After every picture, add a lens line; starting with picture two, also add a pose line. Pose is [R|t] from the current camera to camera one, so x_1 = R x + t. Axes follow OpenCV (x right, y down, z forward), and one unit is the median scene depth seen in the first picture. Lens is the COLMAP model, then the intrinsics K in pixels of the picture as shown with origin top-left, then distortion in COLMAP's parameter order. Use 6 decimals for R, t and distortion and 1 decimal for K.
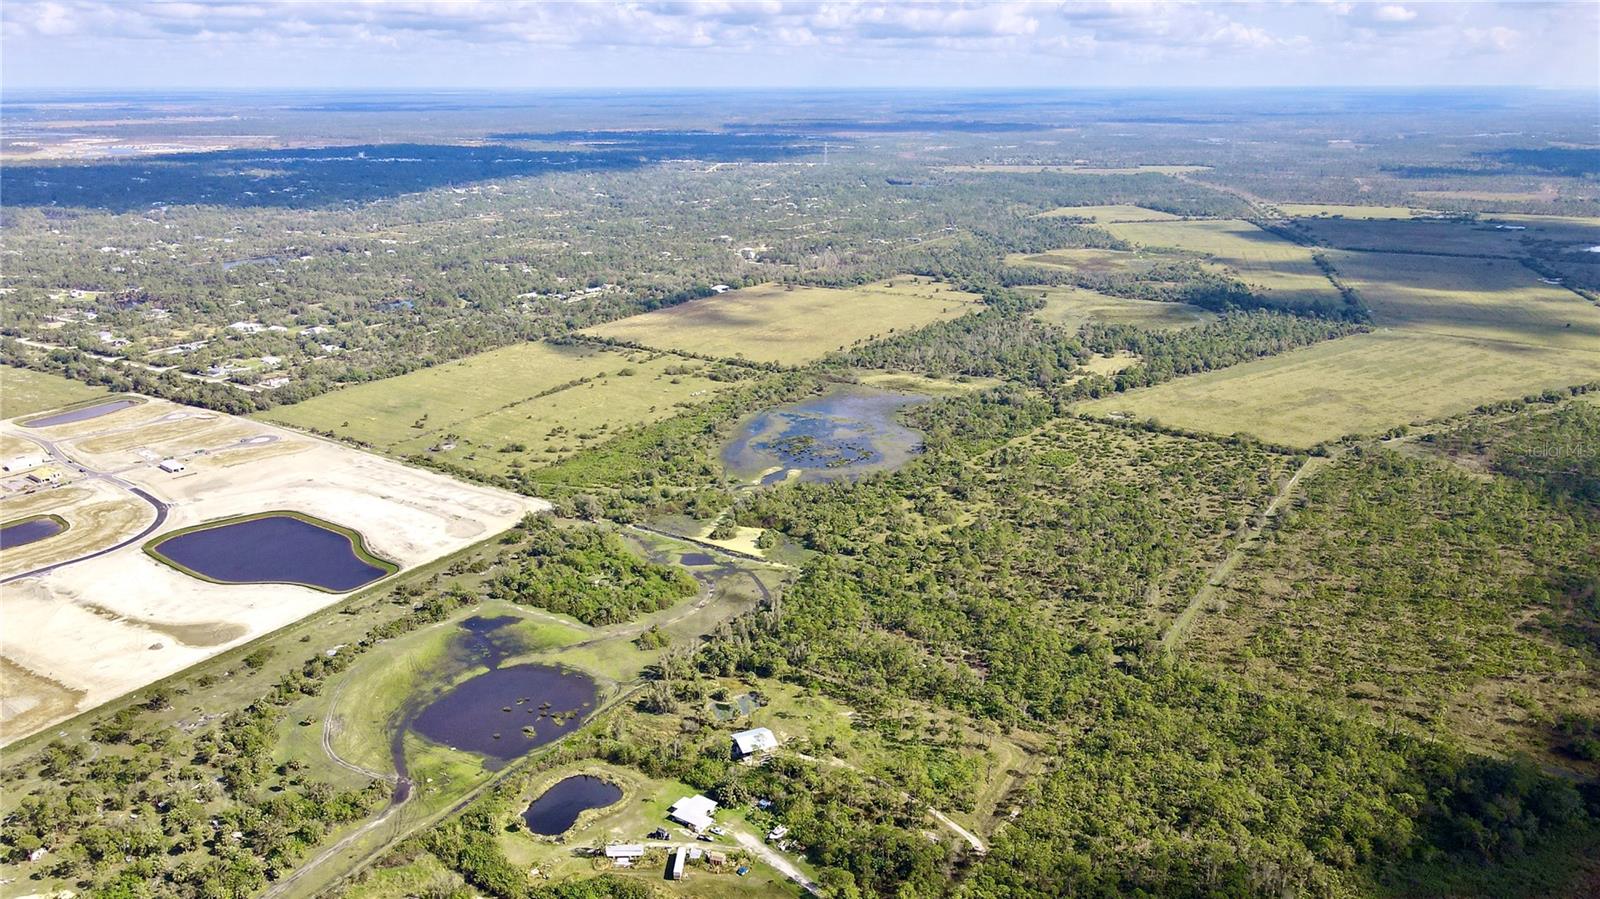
lens RADIAL K [[1159.6, 0, 800.0], [0, 1159.6, 449.5], [0, 0, 1]] dist [-0.000728, 0.031366]
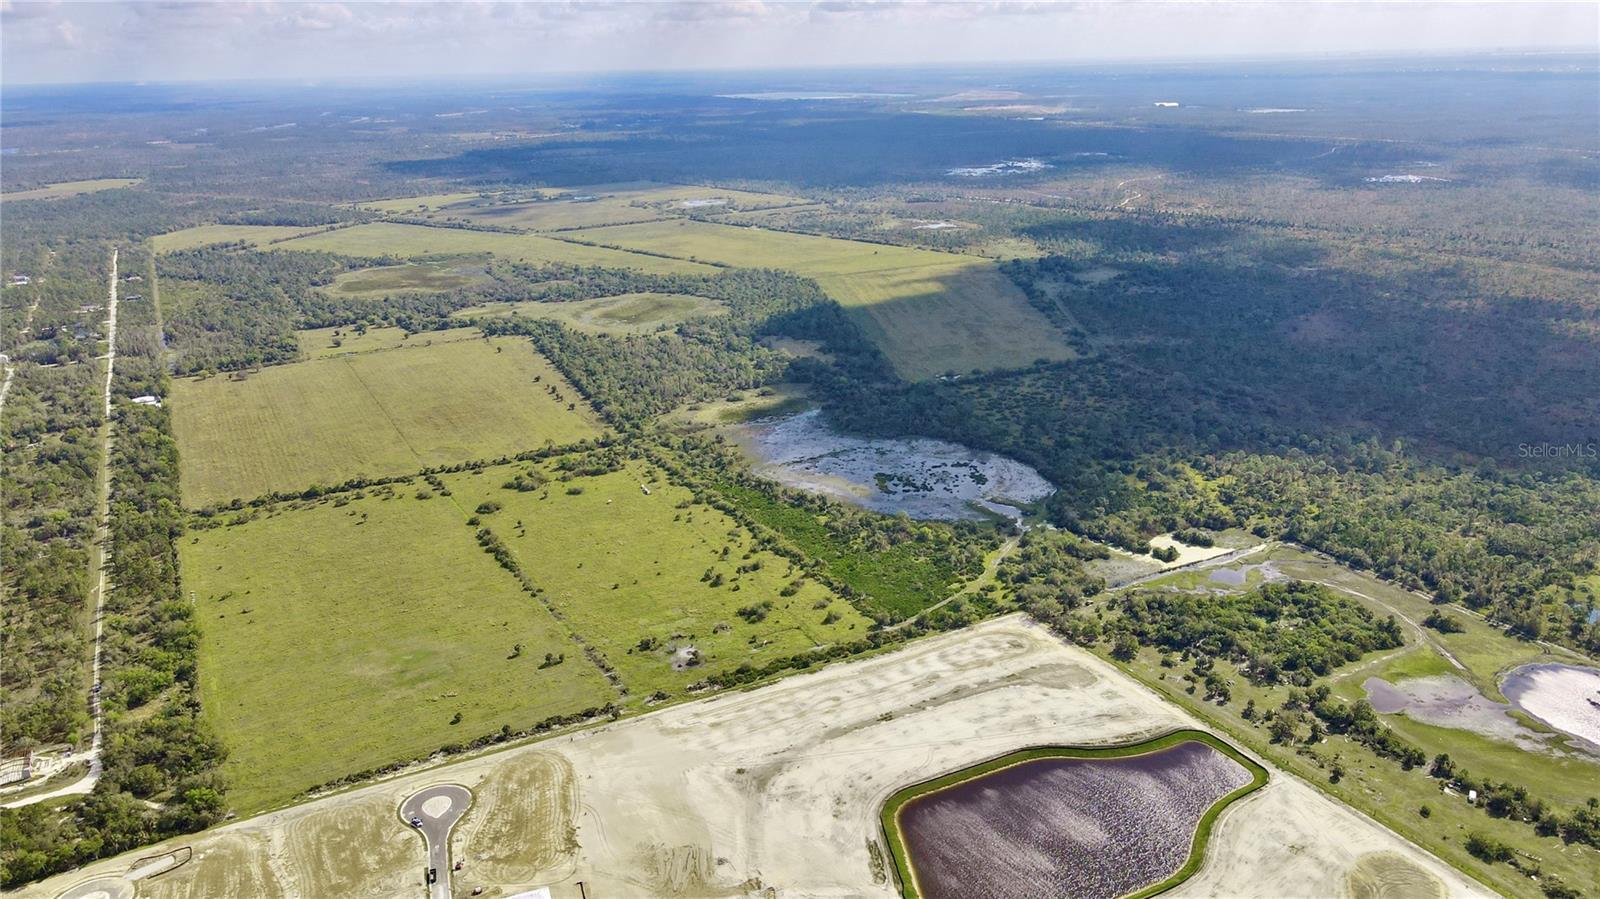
lens RADIAL K [[1159.6, 0, 800.0], [0, 1159.6, 449.5], [0, 0, 1]] dist [-0.000728, 0.031366]
pose [[0.476299, -0.277526, 0.834337, -0.838978], [0.279591, 0.947437, 0.155537, -0.206382], [-0.833647, 0.159191, 0.528858, 0.634505]]
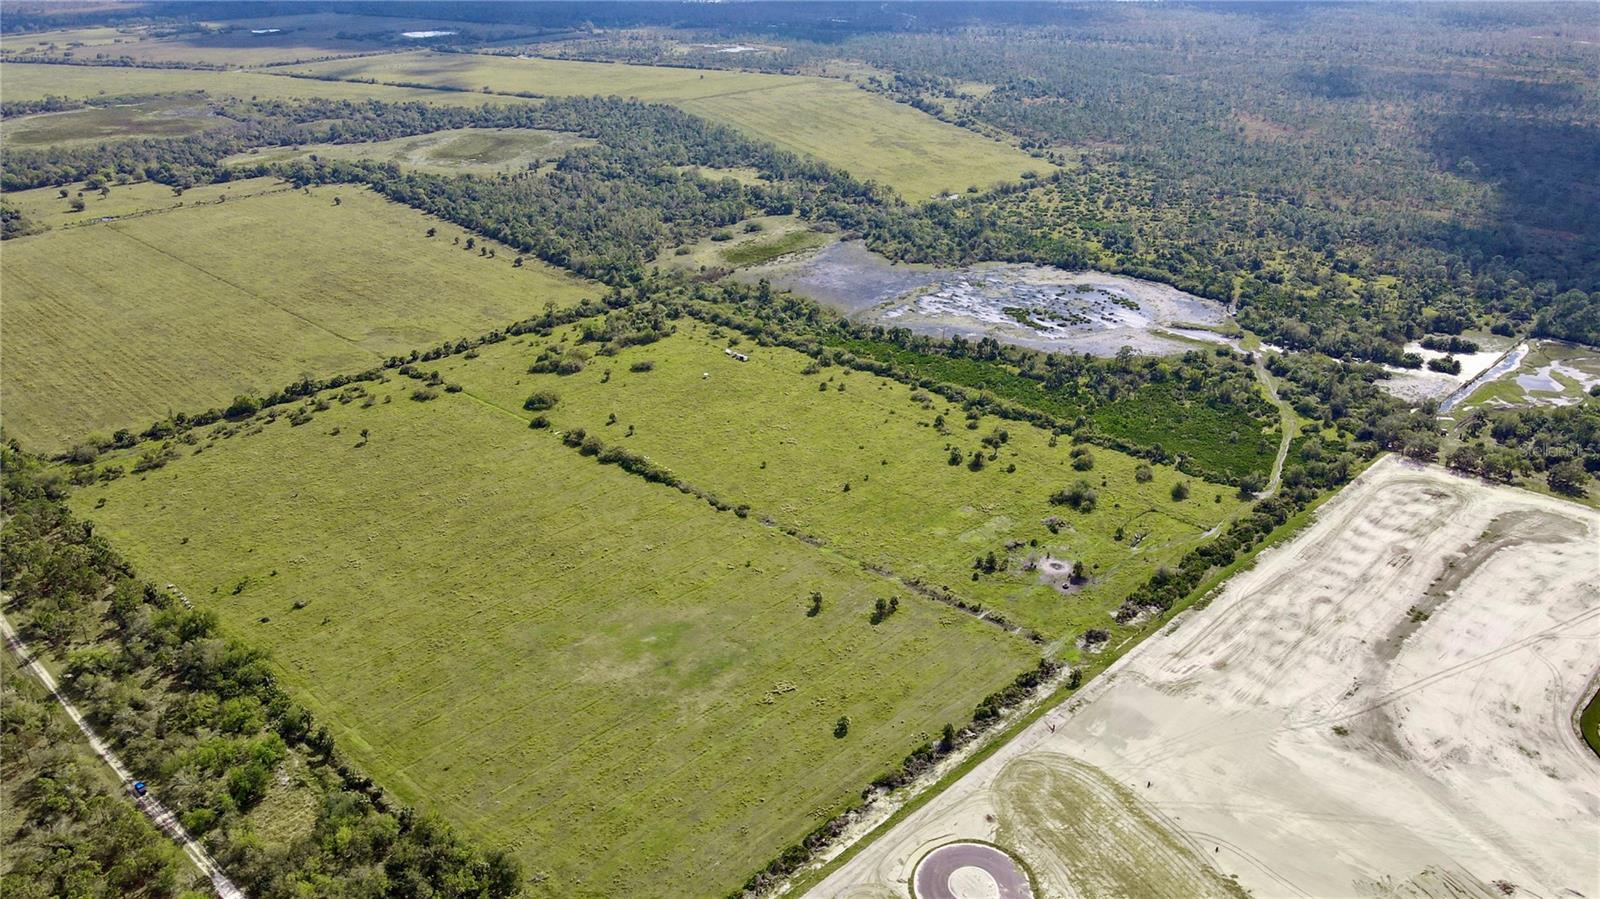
lens RADIAL K [[1159.6, 0, 800.0], [0, 1159.6, 449.5], [0, 0, 1]] dist [-0.000728, 0.031366]
pose [[0.184371, -0.410879, 0.892853, -0.754577], [0.300831, 0.888419, 0.346718, -0.243614], [-0.935686, 0.204673, 0.287404, 1.027684]]
